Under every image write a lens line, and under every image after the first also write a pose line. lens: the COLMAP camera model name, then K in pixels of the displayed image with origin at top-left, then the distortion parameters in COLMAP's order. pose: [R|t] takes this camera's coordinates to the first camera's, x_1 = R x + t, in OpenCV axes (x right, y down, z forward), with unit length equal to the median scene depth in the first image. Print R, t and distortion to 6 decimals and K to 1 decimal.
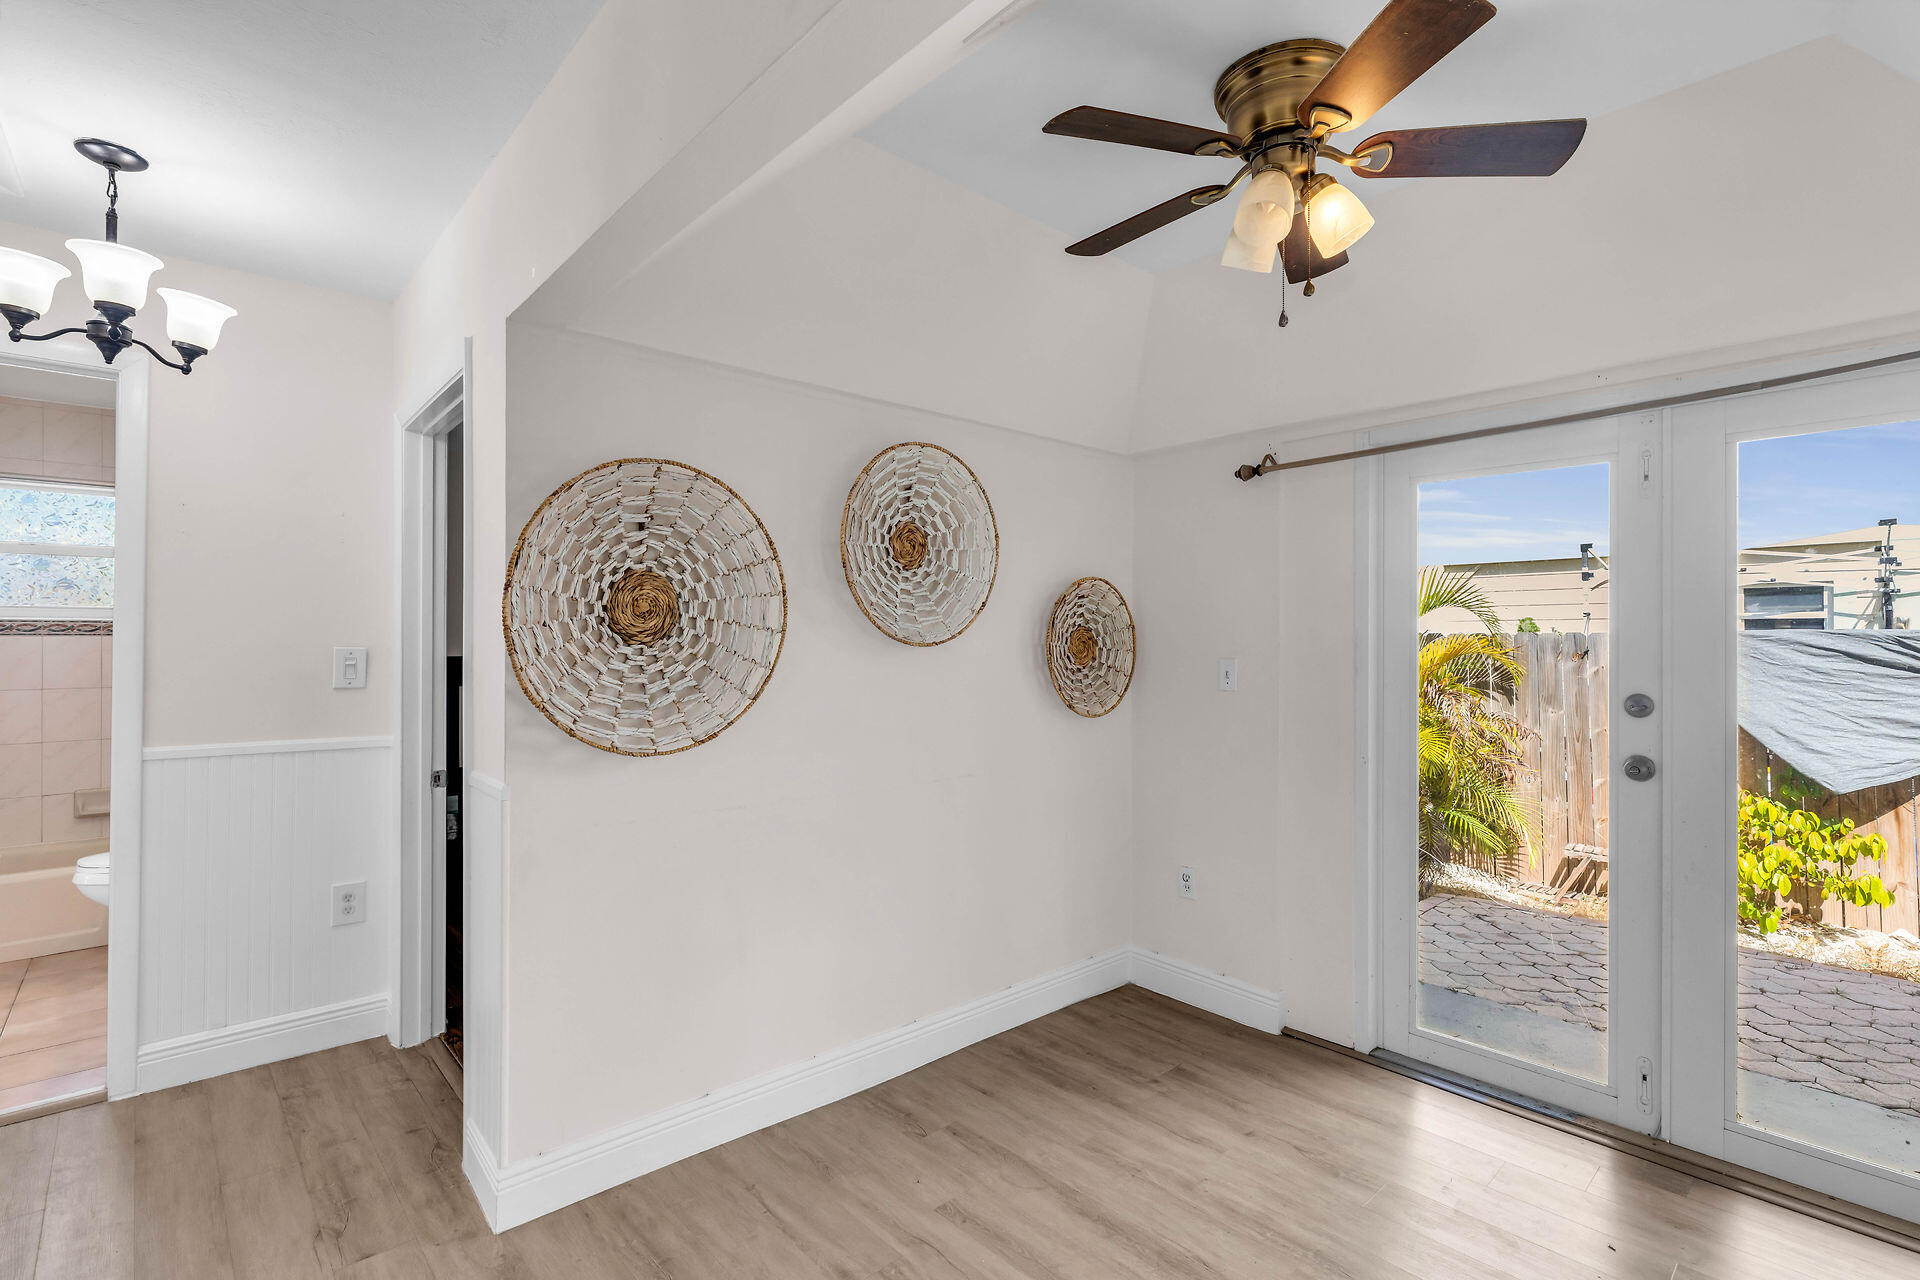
lens RADIAL K [[921.5, 0, 966.3], [0, 921.5, 631.9], [0, 0, 1]] dist [-0.011195, 0.000128]
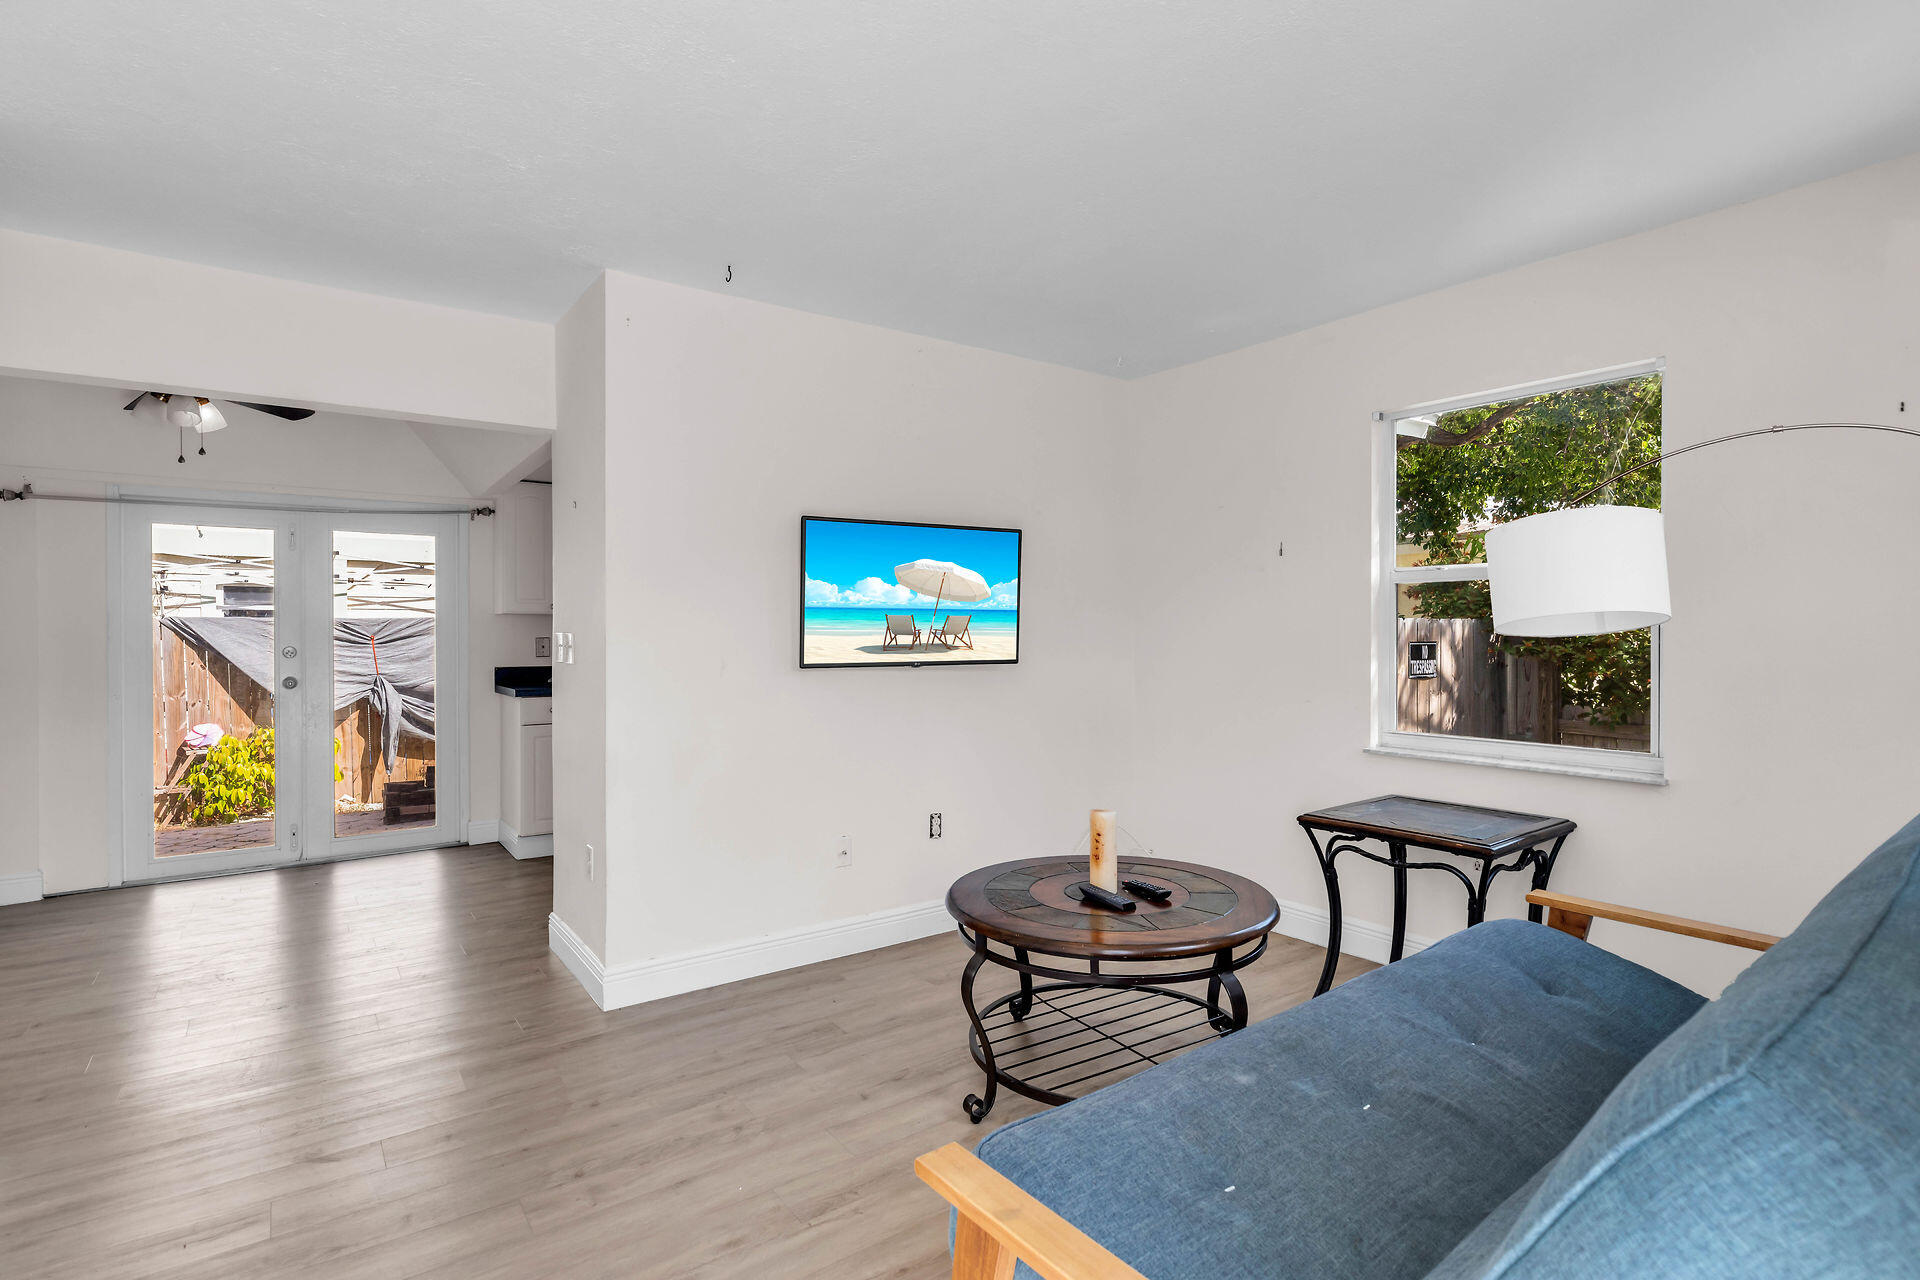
lens RADIAL K [[1014.6, 0, 960.0], [0, 1014.6, 640.0], [0, 0, 1]] dist [-0.002884, -0.000199]
pose [[0.167263, -0.009576, 0.985866, -1.060404], [-0.008441, 0.999902, 0.011145, 0.013755], [-0.985876, -0.010186, 0.167166, -0.723212]]
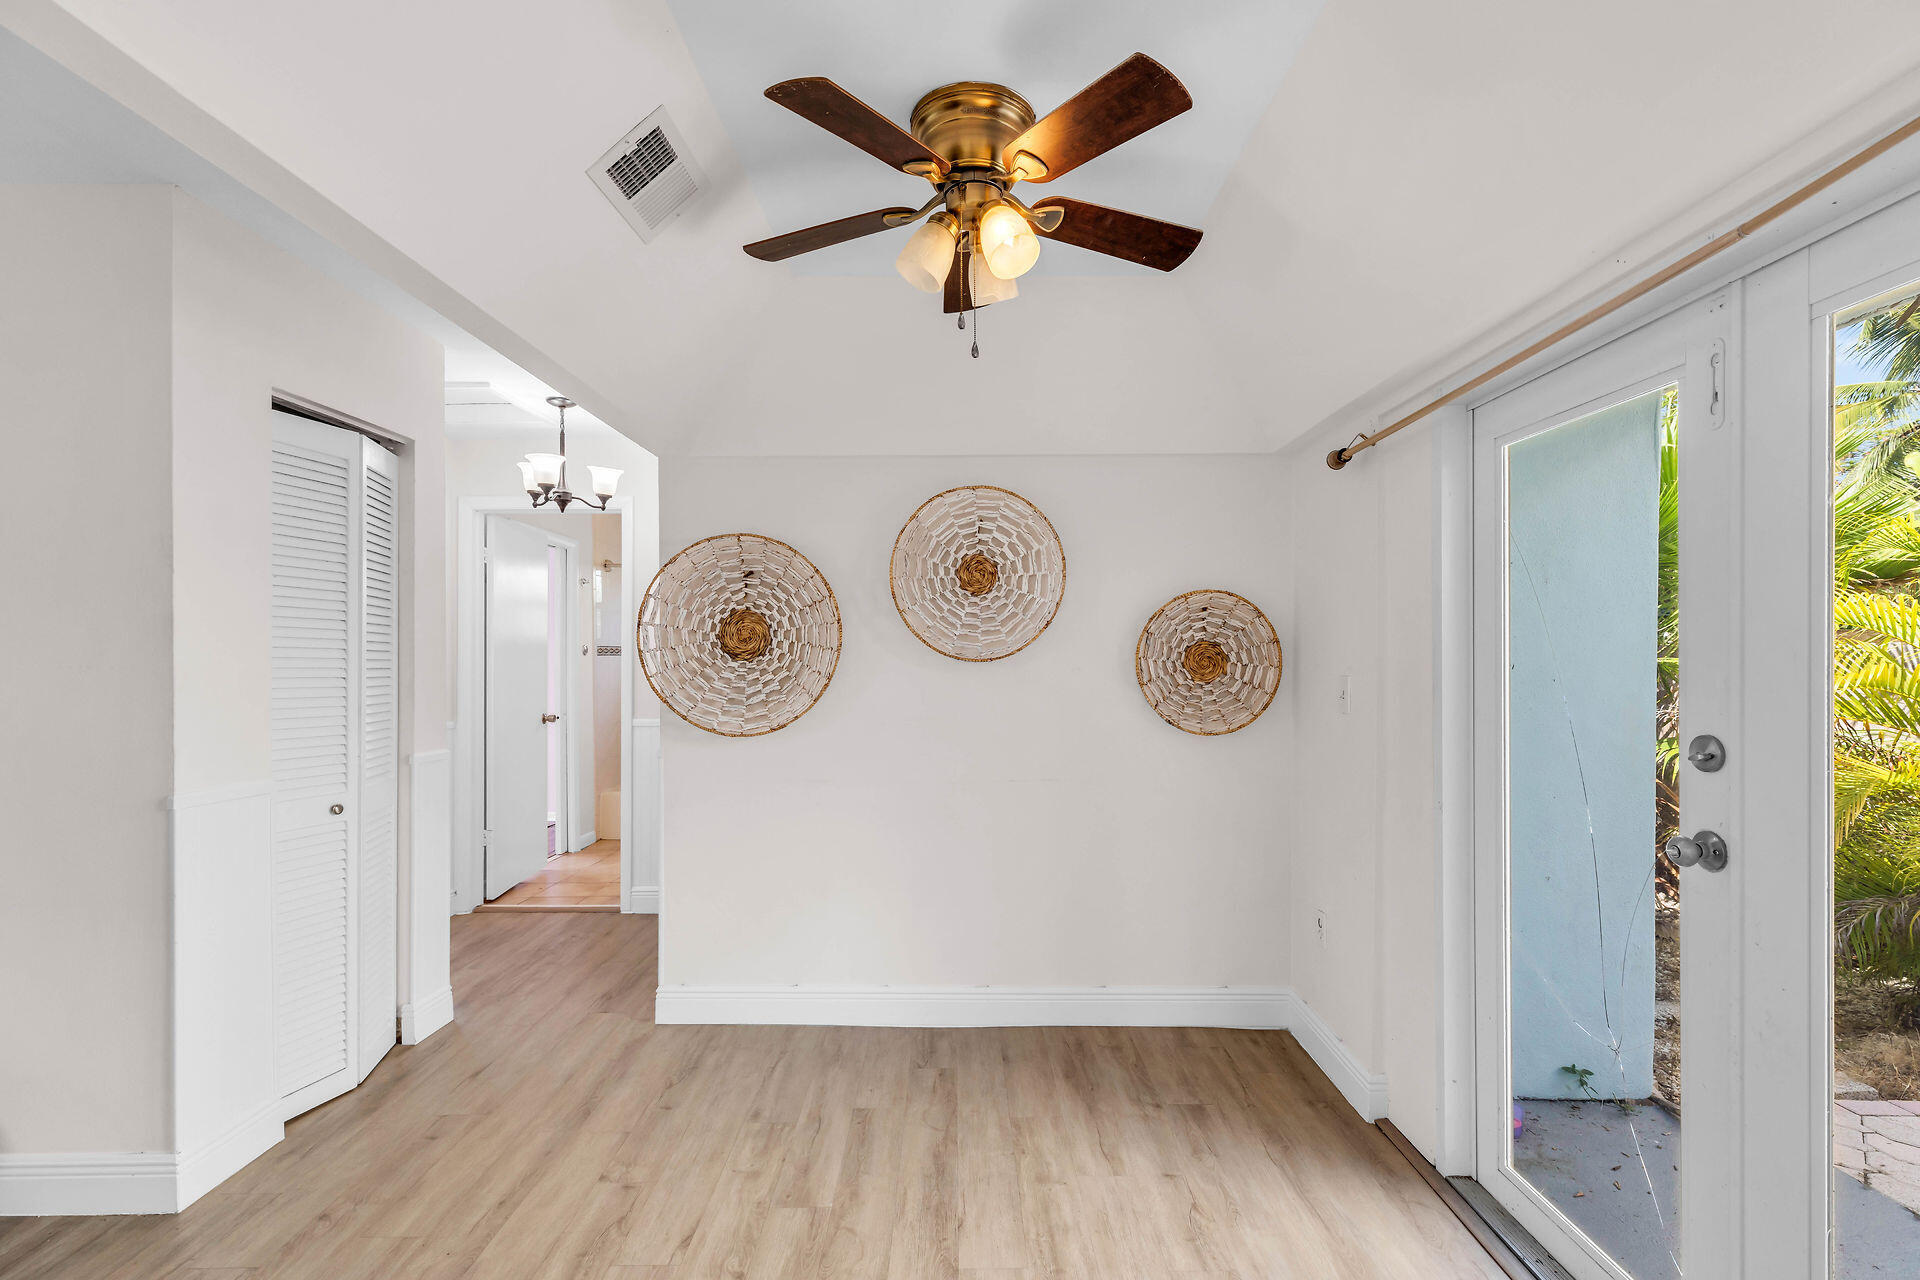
lens RADIAL K [[912.6, 0, 965.8], [0, 912.6, 655.7], [0, 0, 1]] dist [-0.004517, 0.000398]
pose [[0.718549, -0.005572, -0.695454, 0.764254], [0.010948, 0.999935, 0.003300, 0.004347], [0.695390, -0.009985, 0.718563, 0.171829]]
